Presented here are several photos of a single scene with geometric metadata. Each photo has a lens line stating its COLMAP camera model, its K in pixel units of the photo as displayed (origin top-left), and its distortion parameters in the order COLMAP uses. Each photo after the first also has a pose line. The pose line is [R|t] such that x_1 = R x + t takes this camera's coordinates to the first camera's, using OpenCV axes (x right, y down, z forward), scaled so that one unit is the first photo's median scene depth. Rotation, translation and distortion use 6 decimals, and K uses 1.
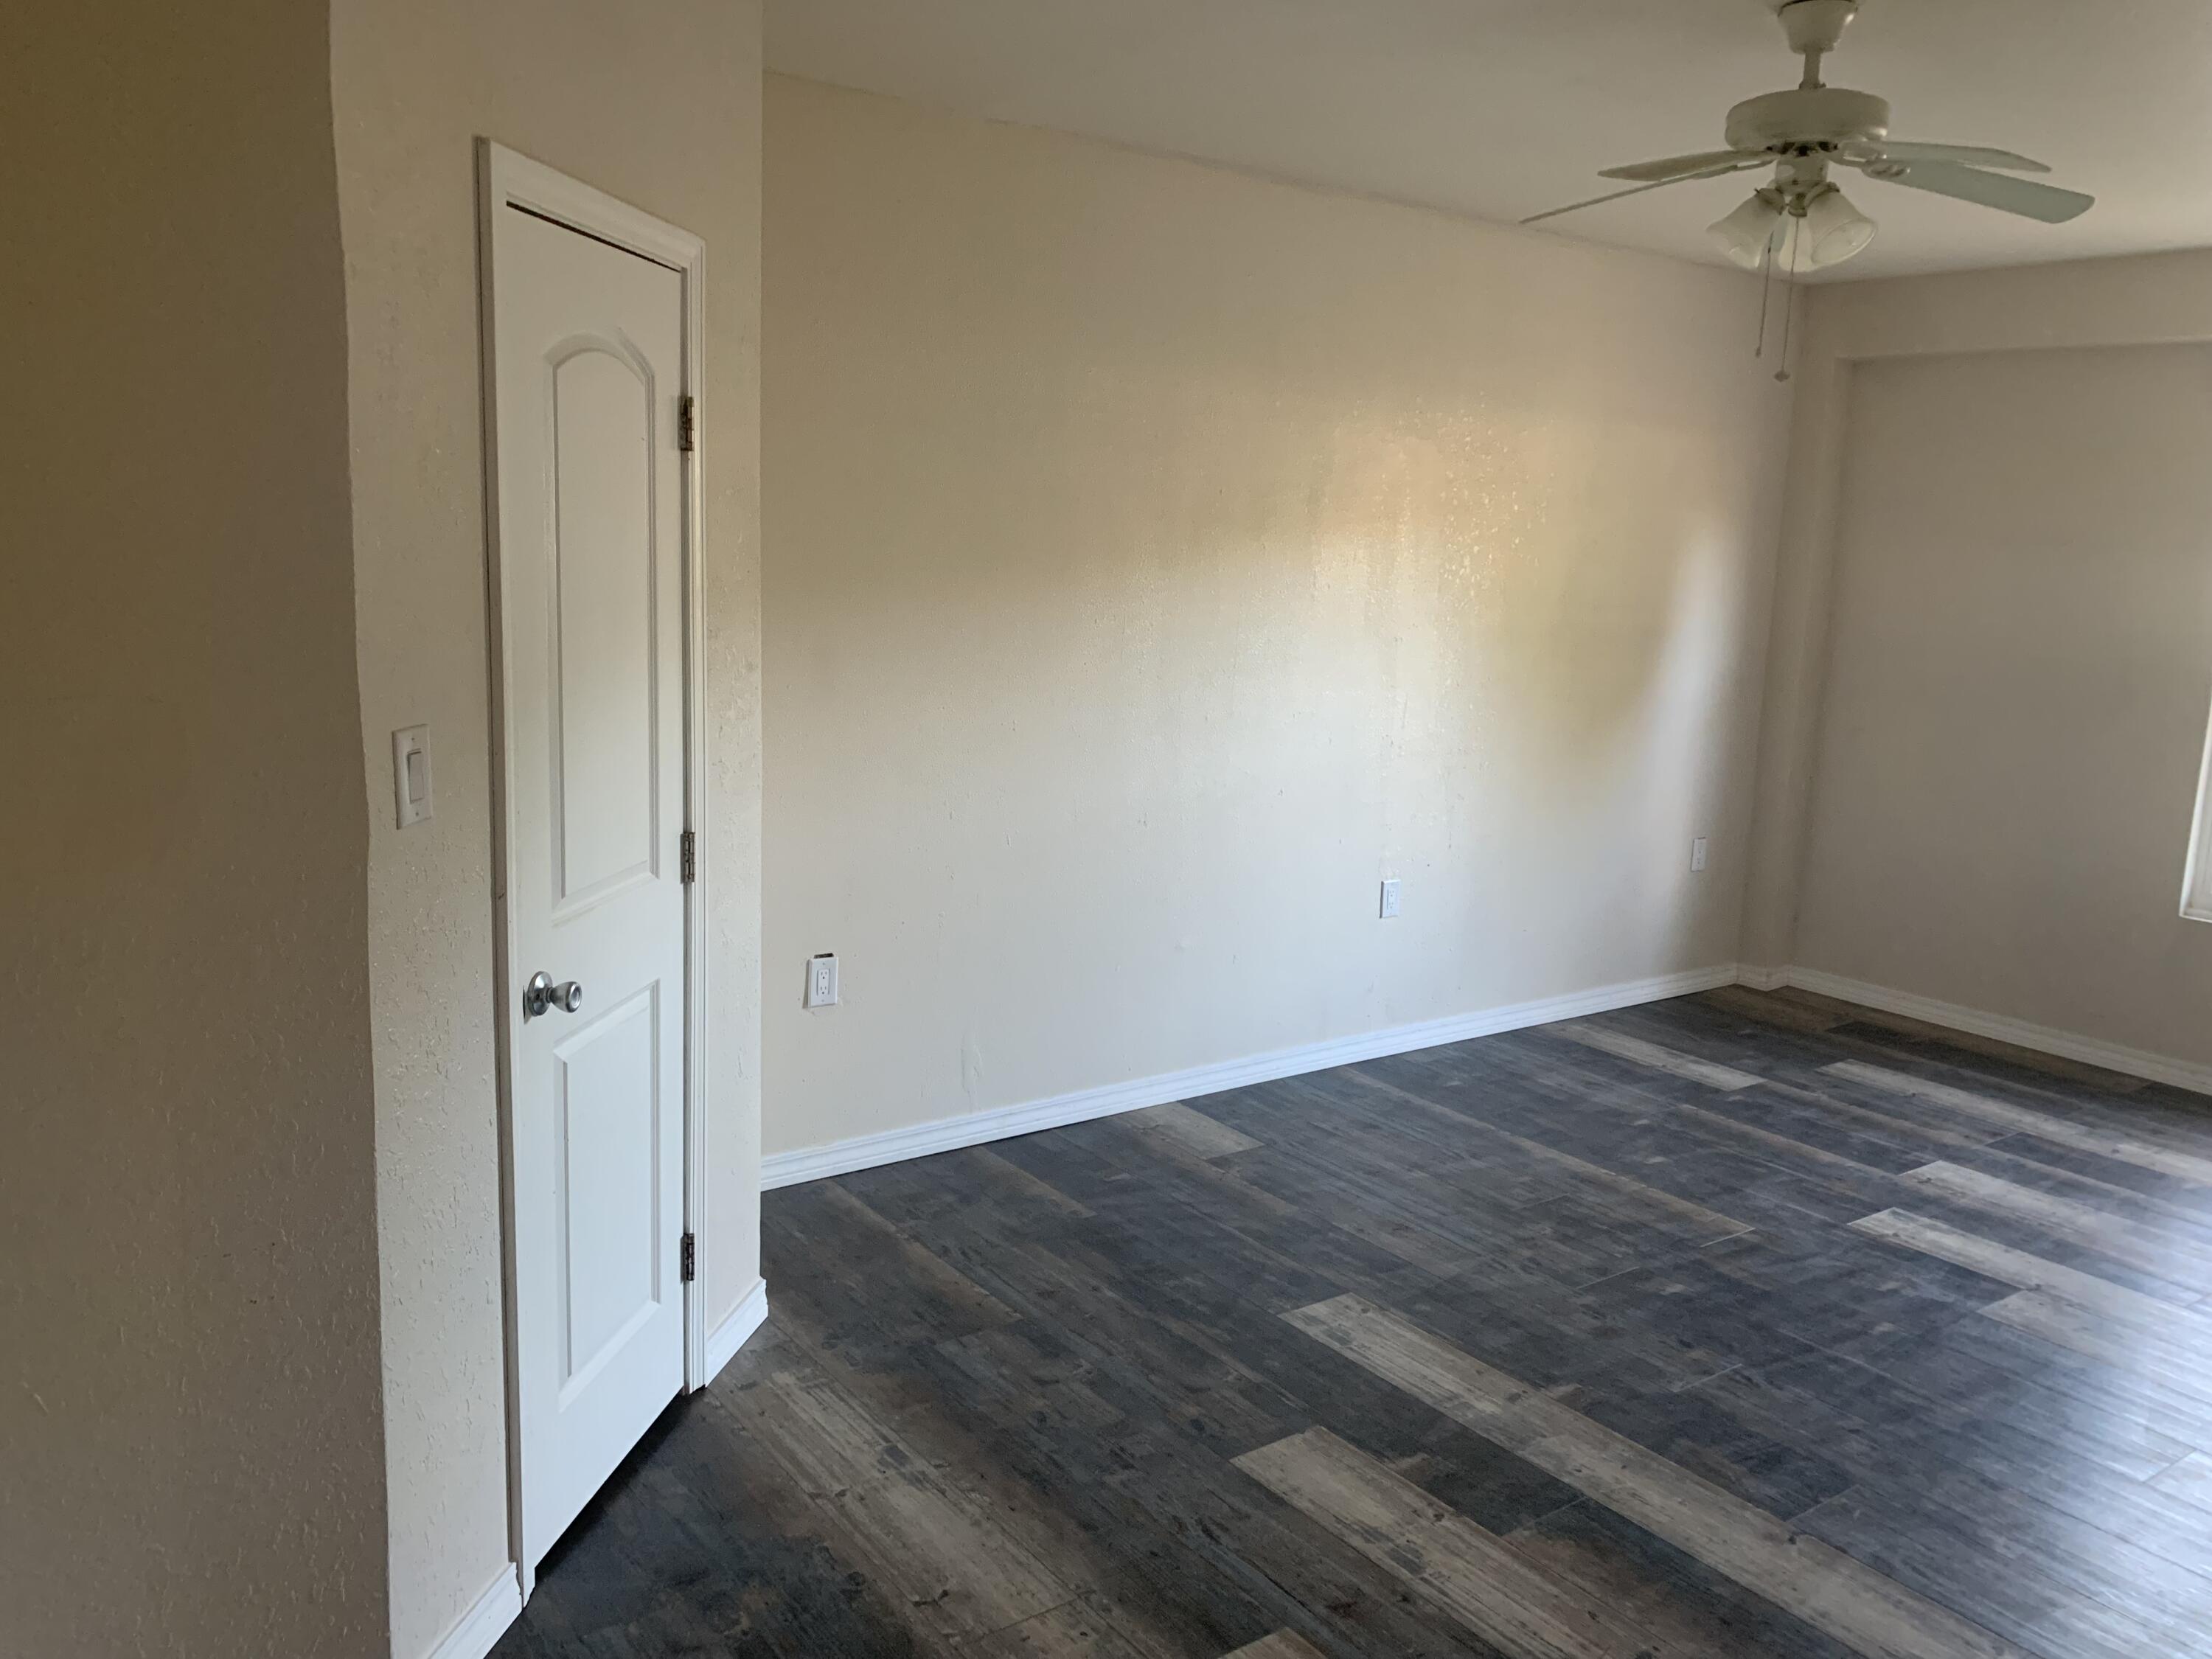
lens RADIAL K [[1683.2, 0, 1107.1], [0, 1683.2, 831.2], [0, 0, 1]] dist [0.004782, -0.007550]
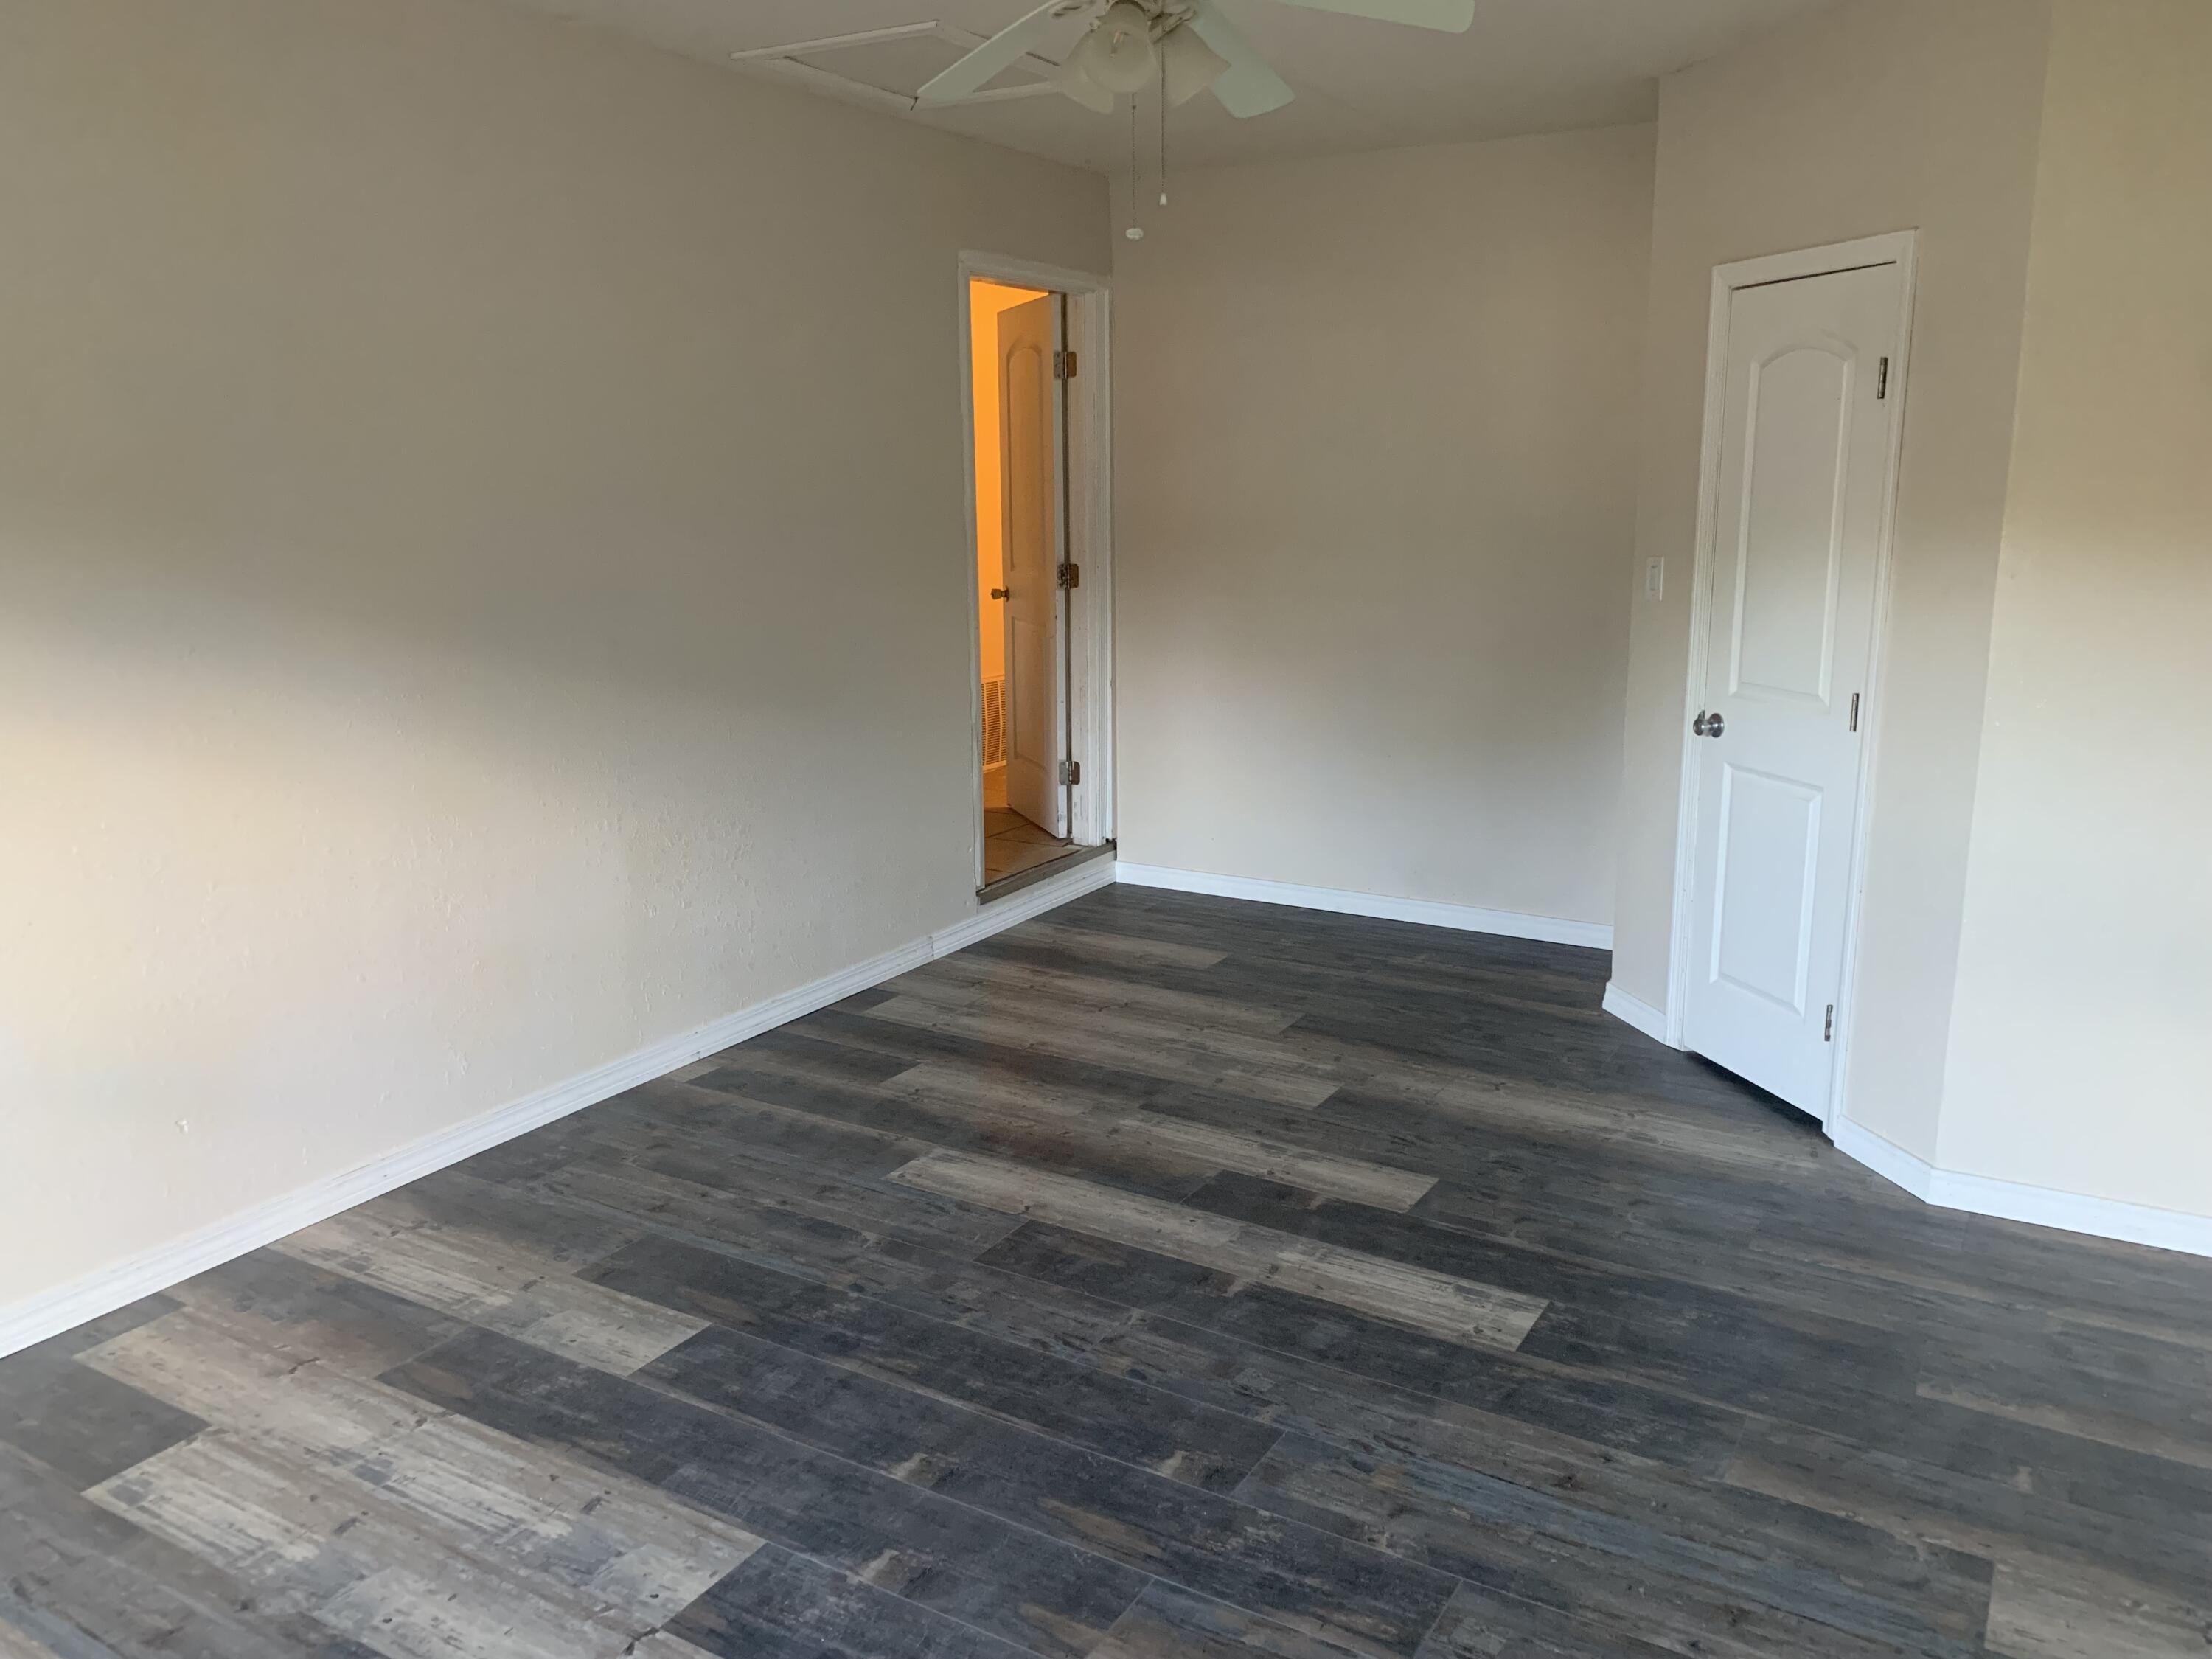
lens RADIAL K [[1683.2, 0, 1106.4], [0, 1683.2, 826.8], [0, 0, 1]] dist [0.004782, -0.007550]
pose [[-0.915092, 0.049365, -0.400211, 0.732946], [-0.099833, 0.933847, 0.343457, -0.264275], [0.390691, 0.354249, -0.849628, 1.731945]]
